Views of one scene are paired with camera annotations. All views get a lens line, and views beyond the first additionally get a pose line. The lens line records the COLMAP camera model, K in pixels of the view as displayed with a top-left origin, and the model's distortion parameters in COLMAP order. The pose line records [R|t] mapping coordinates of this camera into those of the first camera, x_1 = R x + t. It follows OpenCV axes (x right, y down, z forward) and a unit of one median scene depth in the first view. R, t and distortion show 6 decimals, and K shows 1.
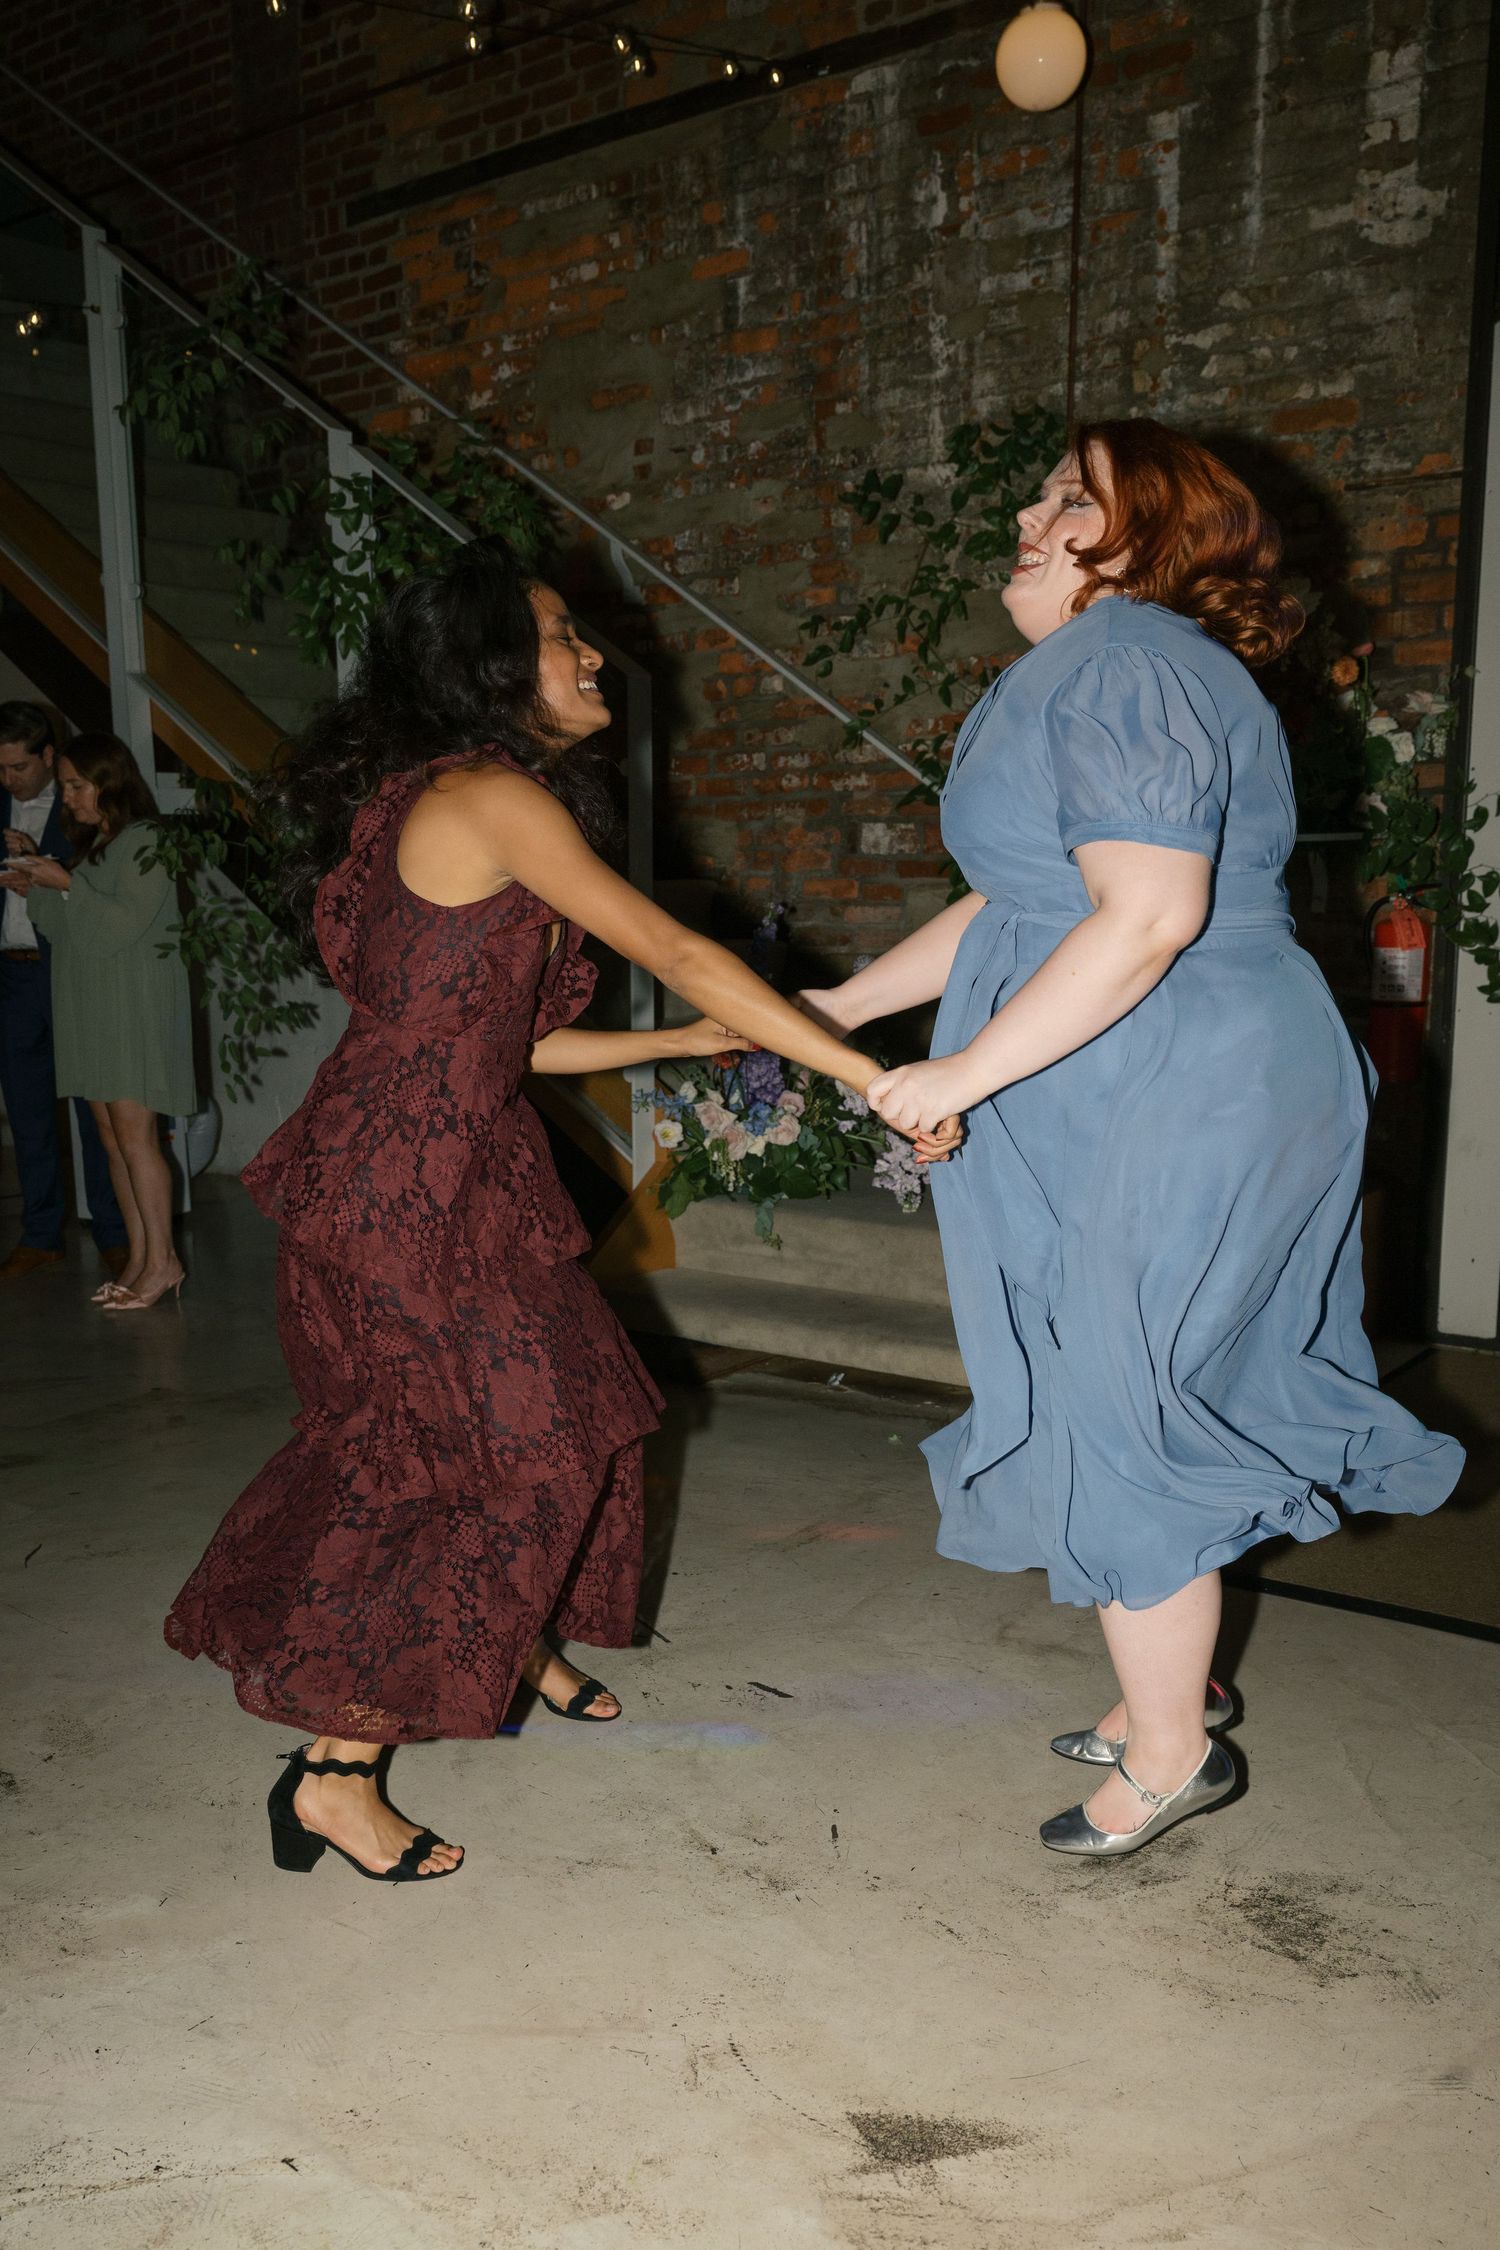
lens RADIAL K [[1861.4, 0, 721.1], [0, 1861.4, 1216.4], [0, 0, 1]] dist [-0.003226, -0.001414]
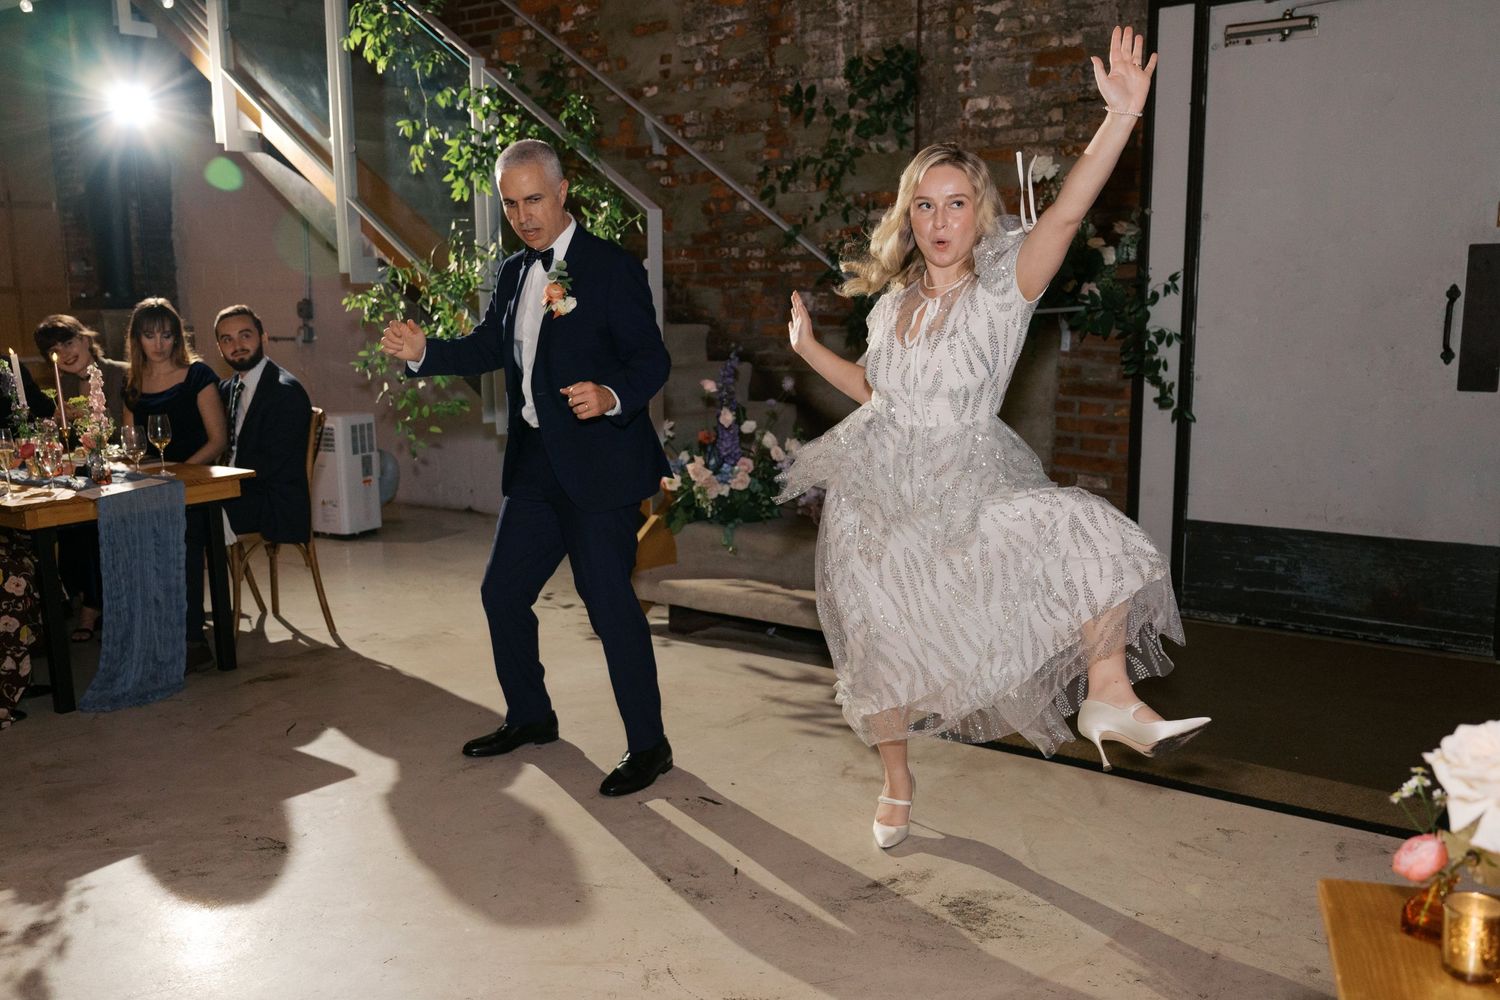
lens RADIAL K [[1281.2, 0, 750.0], [0, 1281.2, 500.0], [0, 0, 1]] dist [0.011945, 0.000950]
pose [[0.999966, 0.005438, 0.006234, 0.030111], [-0.005291, 0.999714, -0.023327, -0.002297], [-0.006359, 0.023294, 0.999708, -0.125752]]
